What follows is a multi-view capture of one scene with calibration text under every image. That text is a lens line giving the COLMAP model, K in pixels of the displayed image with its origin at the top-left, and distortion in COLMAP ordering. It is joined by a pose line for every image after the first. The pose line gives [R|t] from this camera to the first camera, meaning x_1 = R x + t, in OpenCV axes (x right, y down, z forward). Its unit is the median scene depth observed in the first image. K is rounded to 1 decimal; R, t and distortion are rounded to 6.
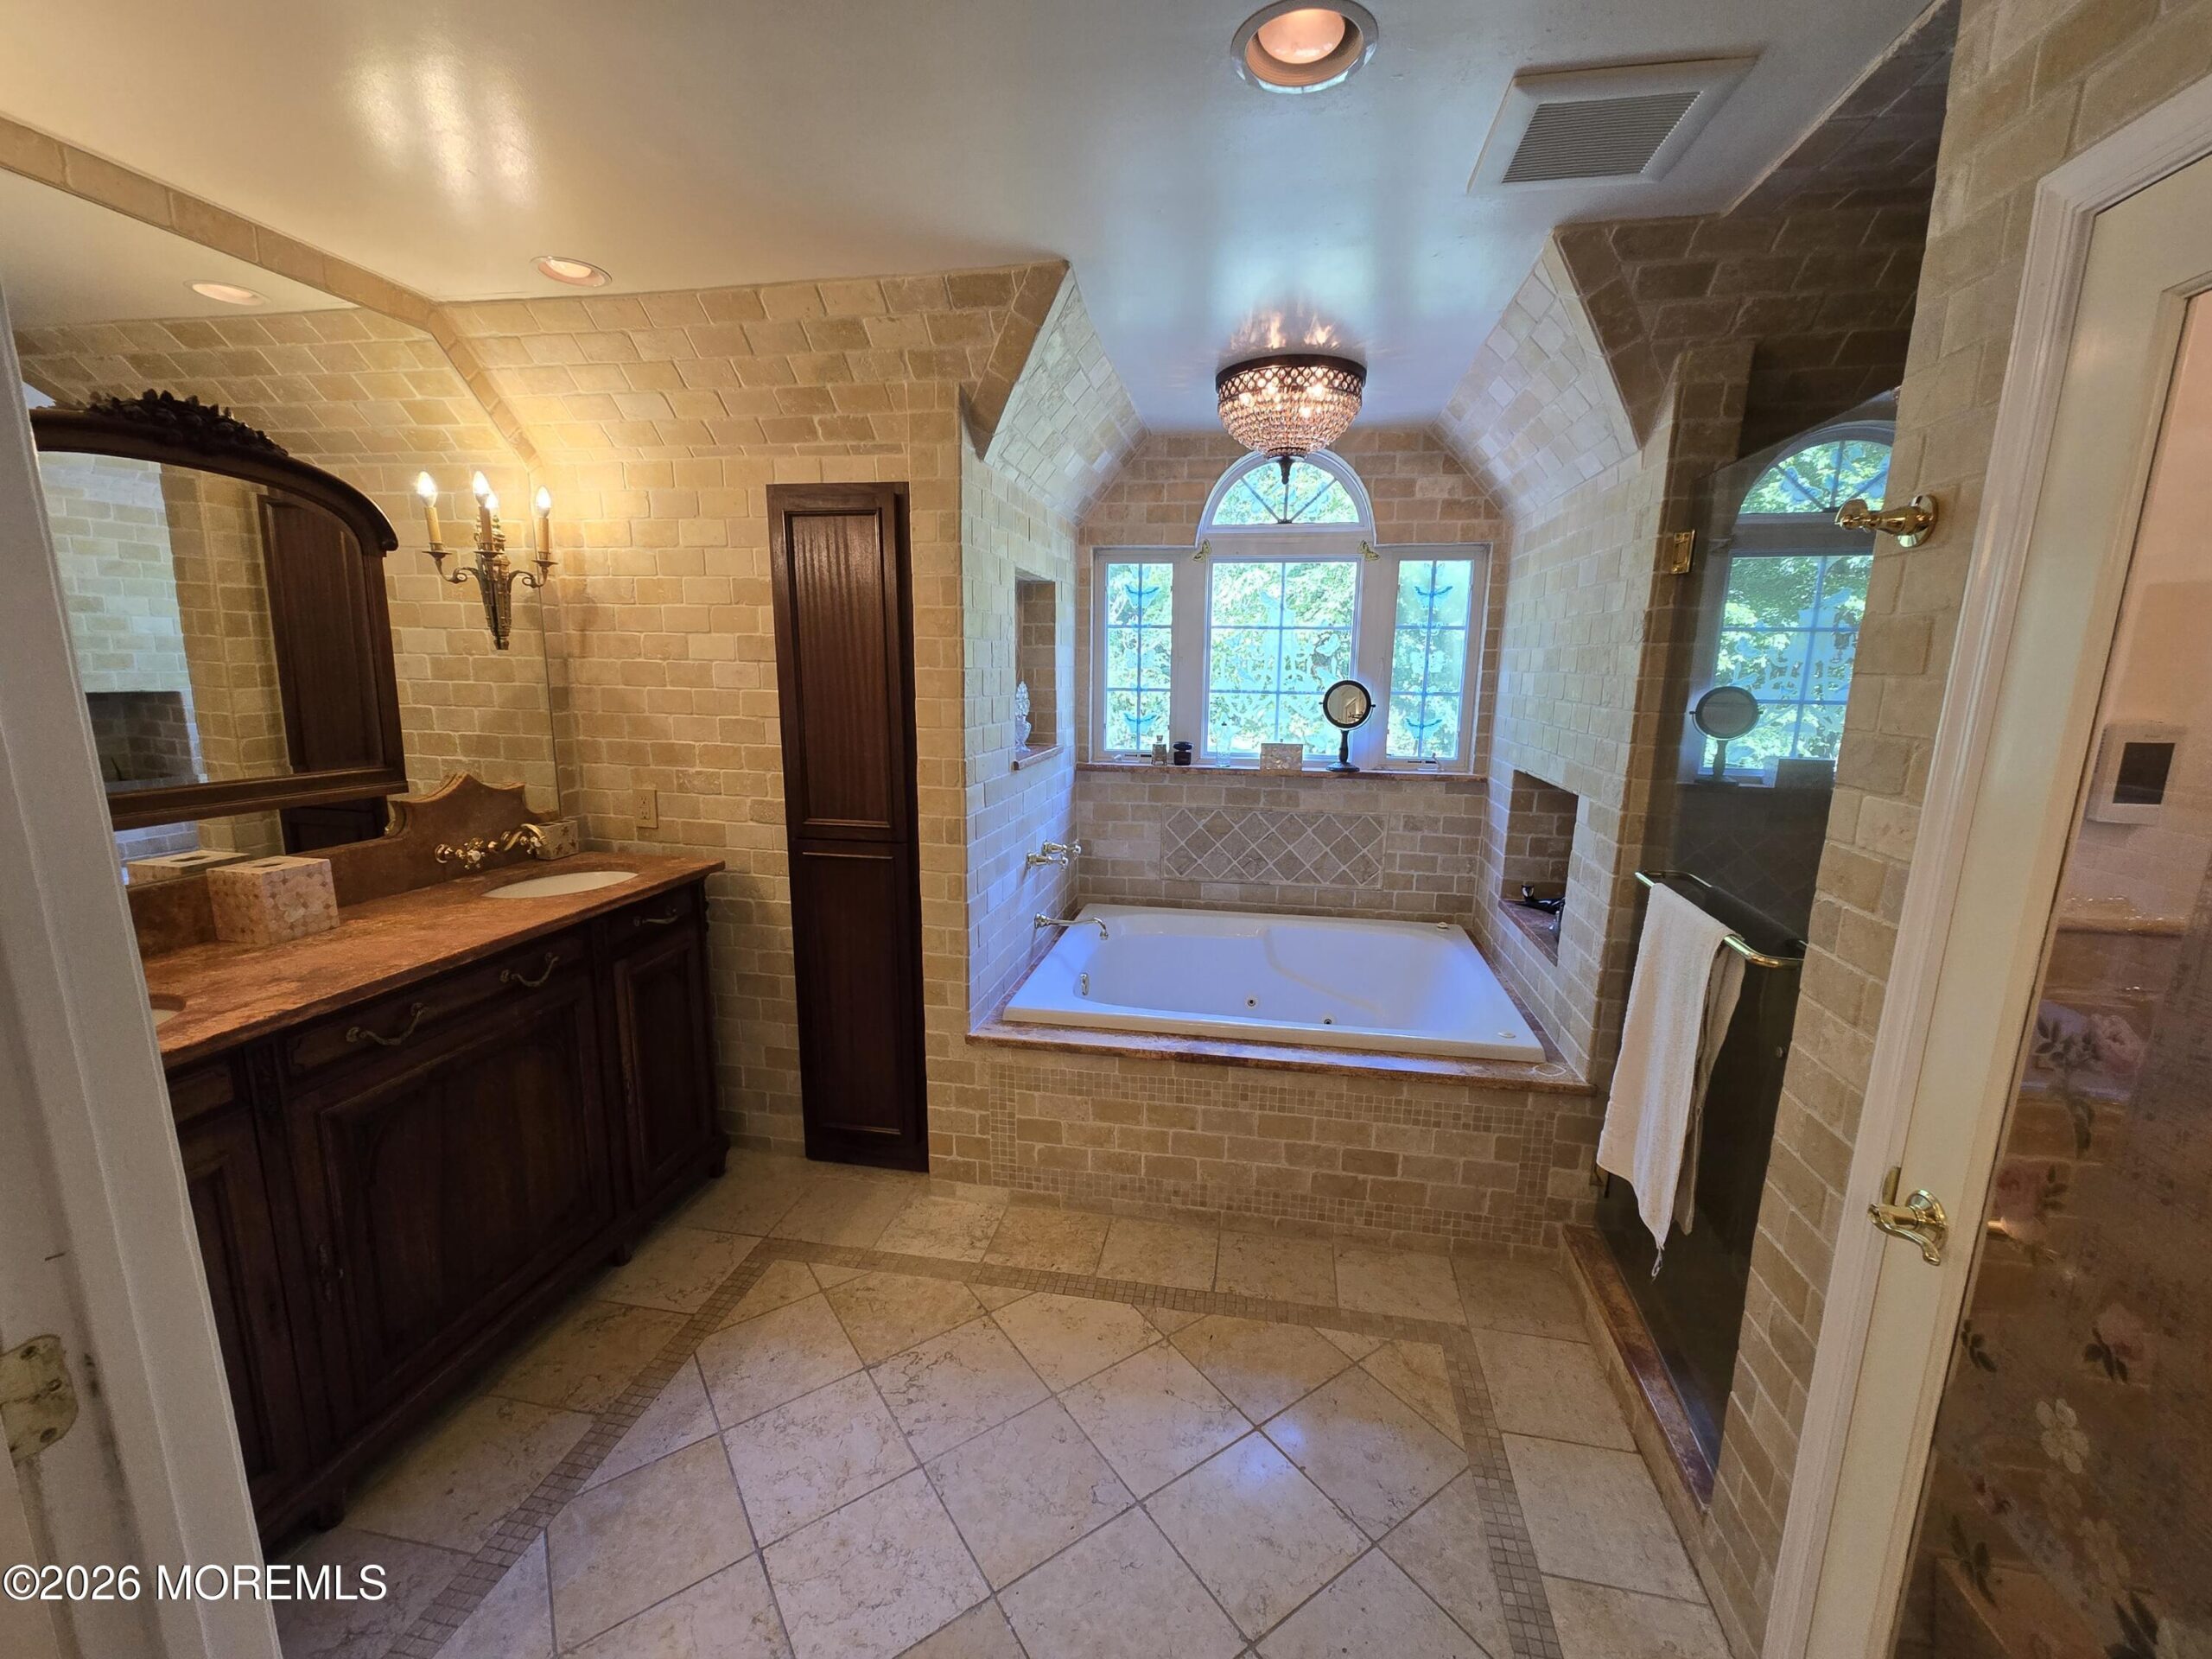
lens RADIAL K [[909.9, 0, 1118.9], [0, 909.9, 838.8], [0, 0, 1]] dist [0.000589, 0.000358]
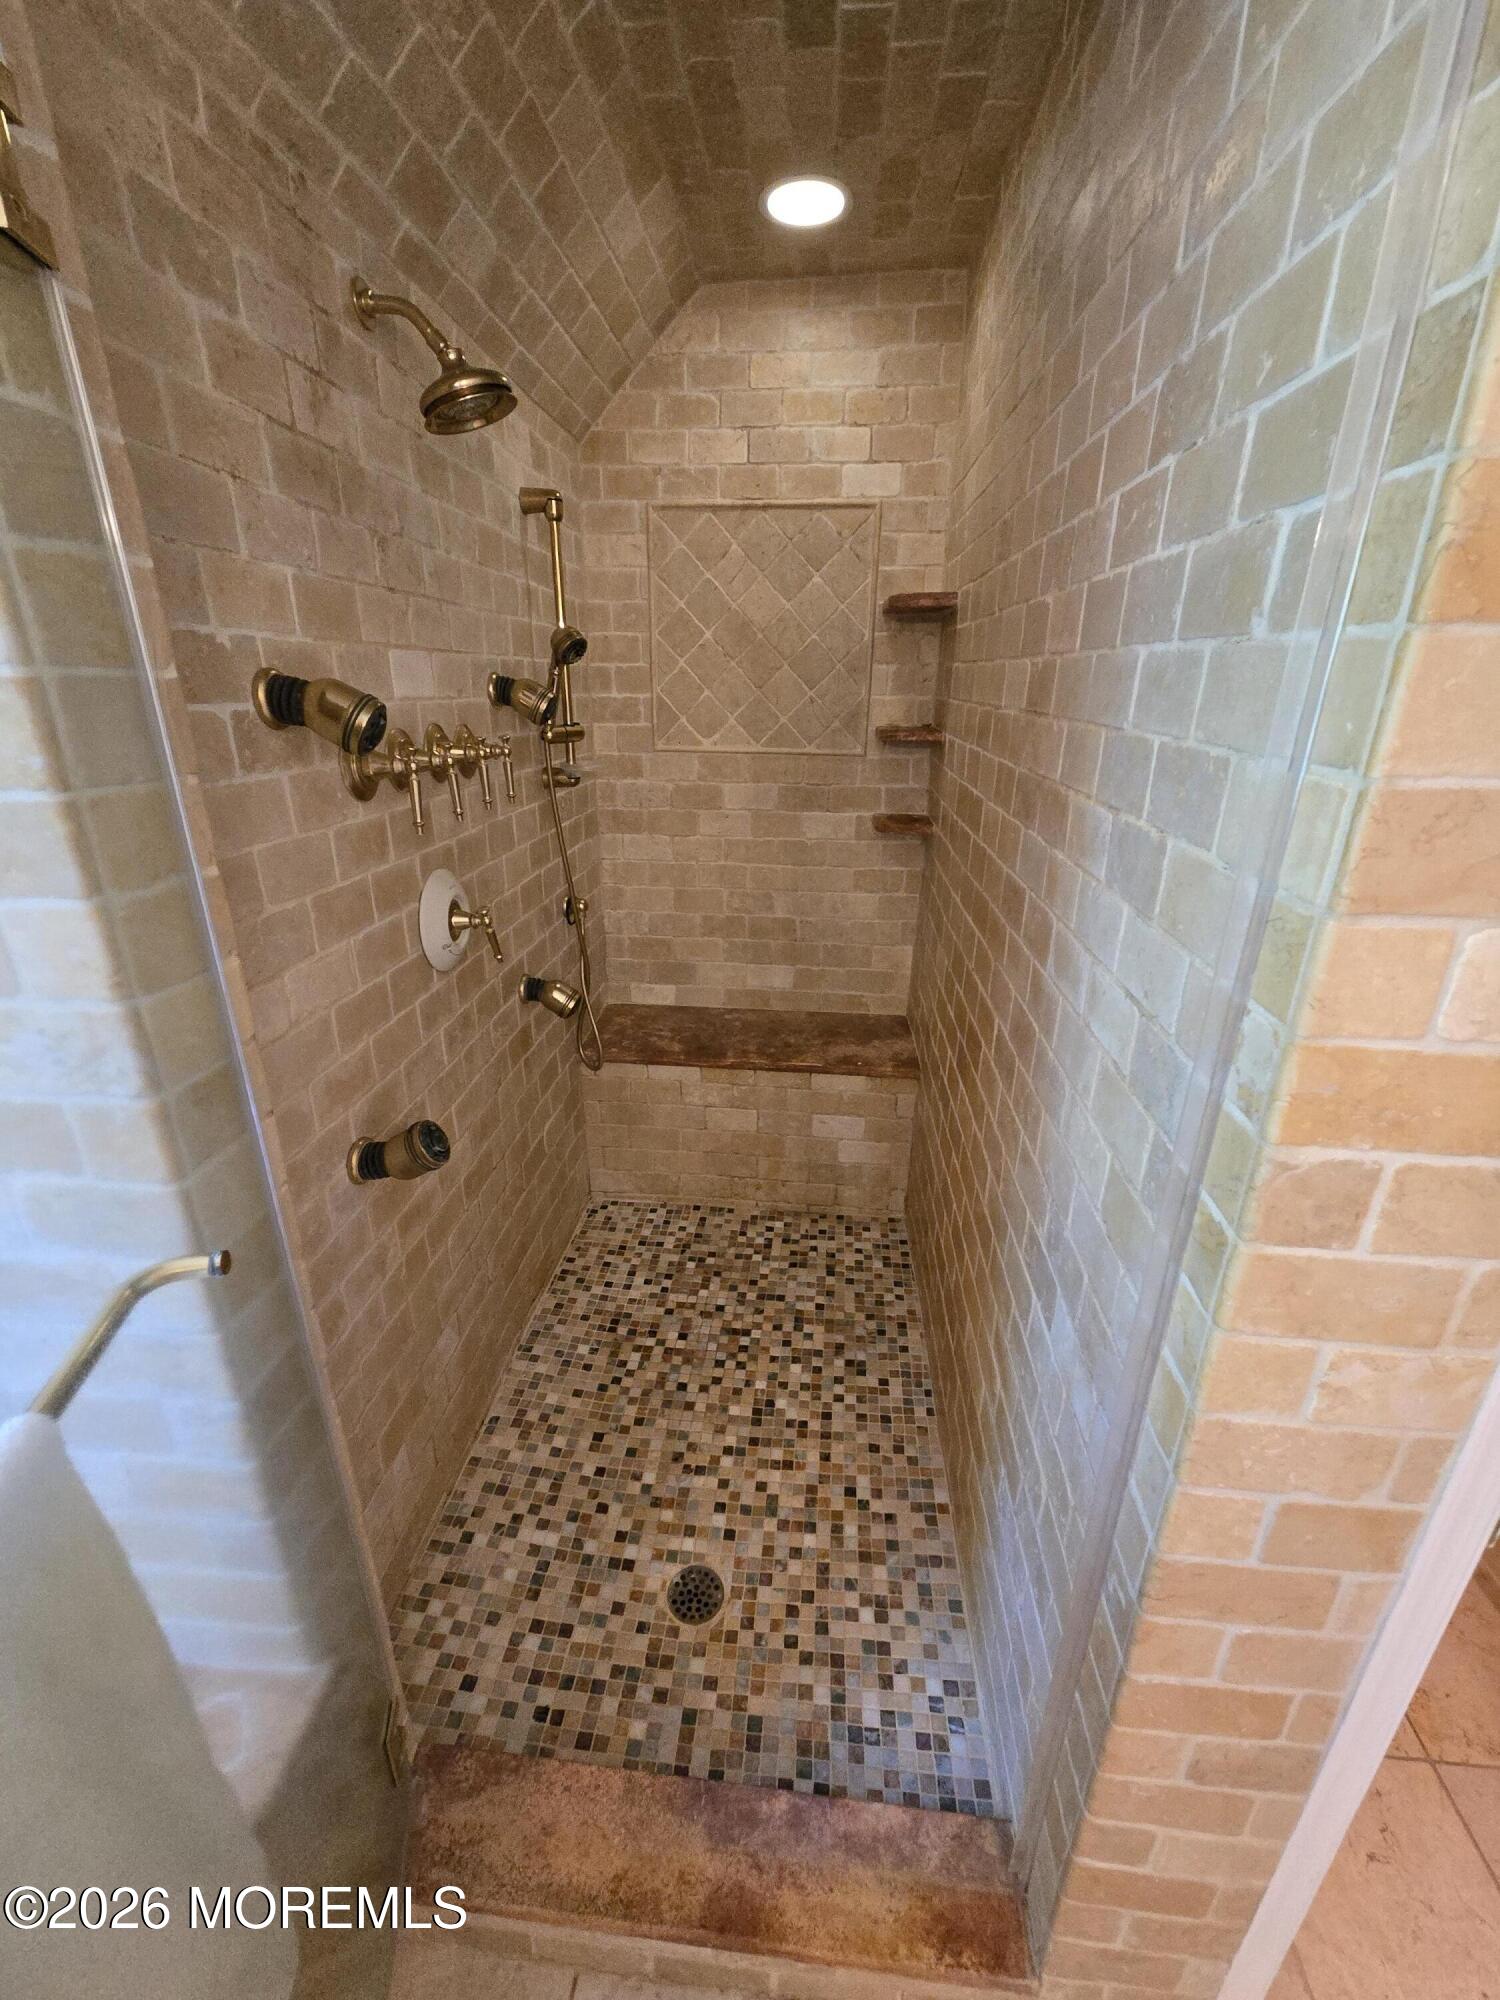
lens RADIAL K [[822.7, 0, 743.8], [0, 822.7, 998.6], [0, 0, 1]] dist [0.000589, 0.000358]
pose [[-0.082863, -0.382863, 0.920081, 0.242633], [0.189715, 0.900312, 0.391722, -0.121948], [-0.978336, 0.207012, -0.001968, 0.690193]]
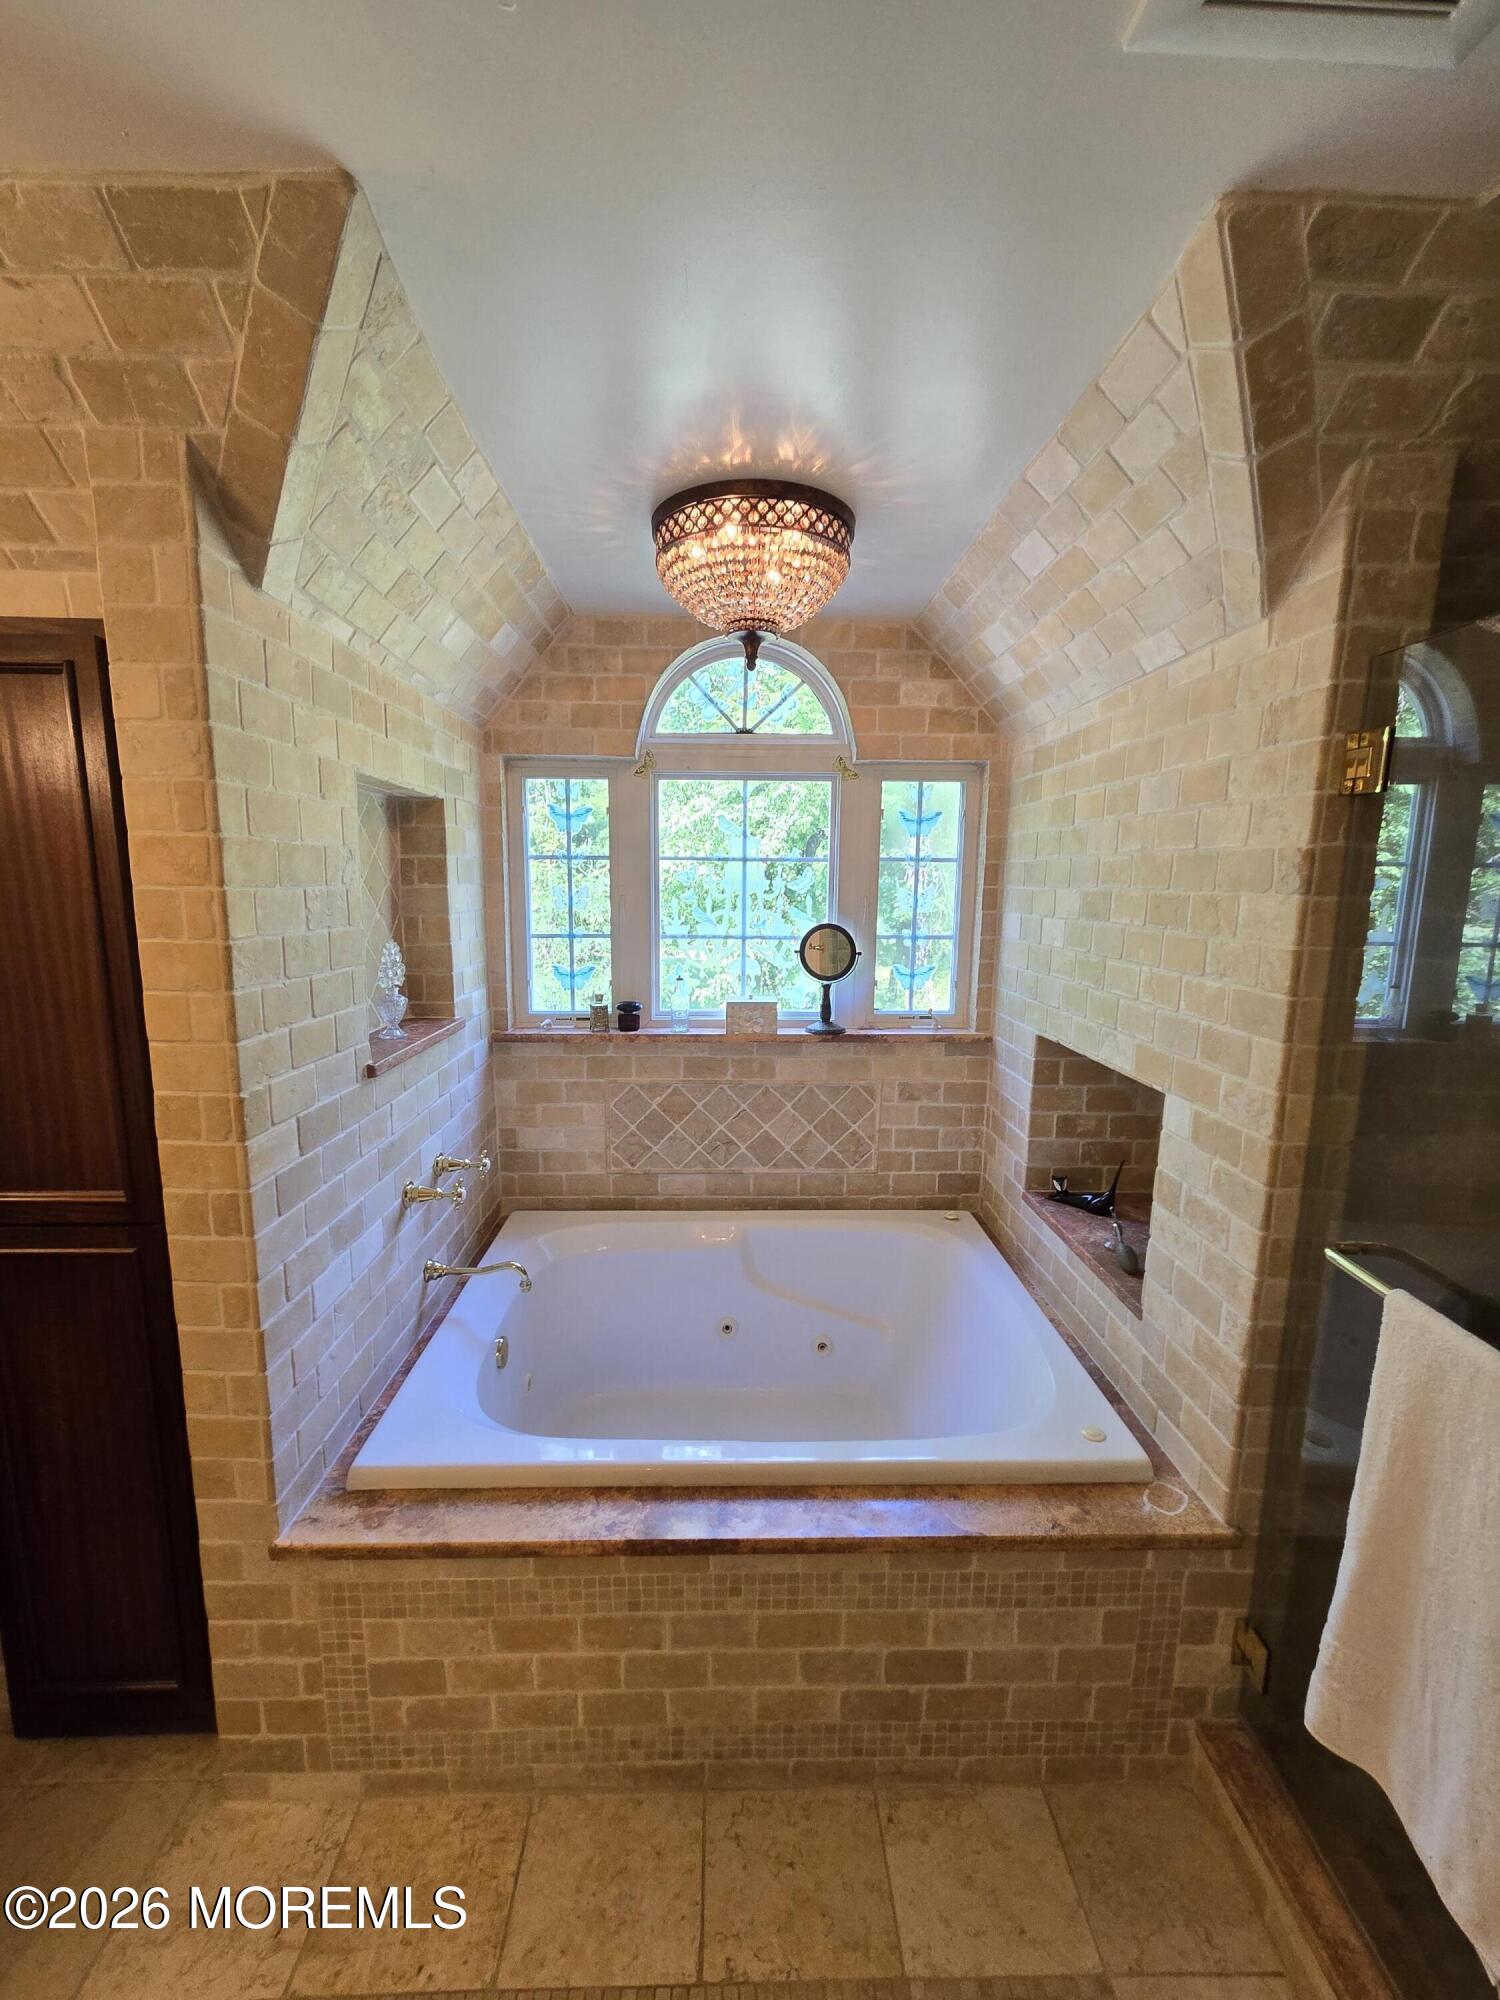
lens RADIAL K [[822.7, 0, 743.8], [0, 822.7, 1002.6], [0, 0, 1]] dist [0.000589, 0.000358]
pose [[0.980820, -0.032038, 0.192267, 0.045638], [0.040318, 0.998414, -0.039305, -0.109924], [-0.190703, 0.046303, 0.980555, 0.413841]]
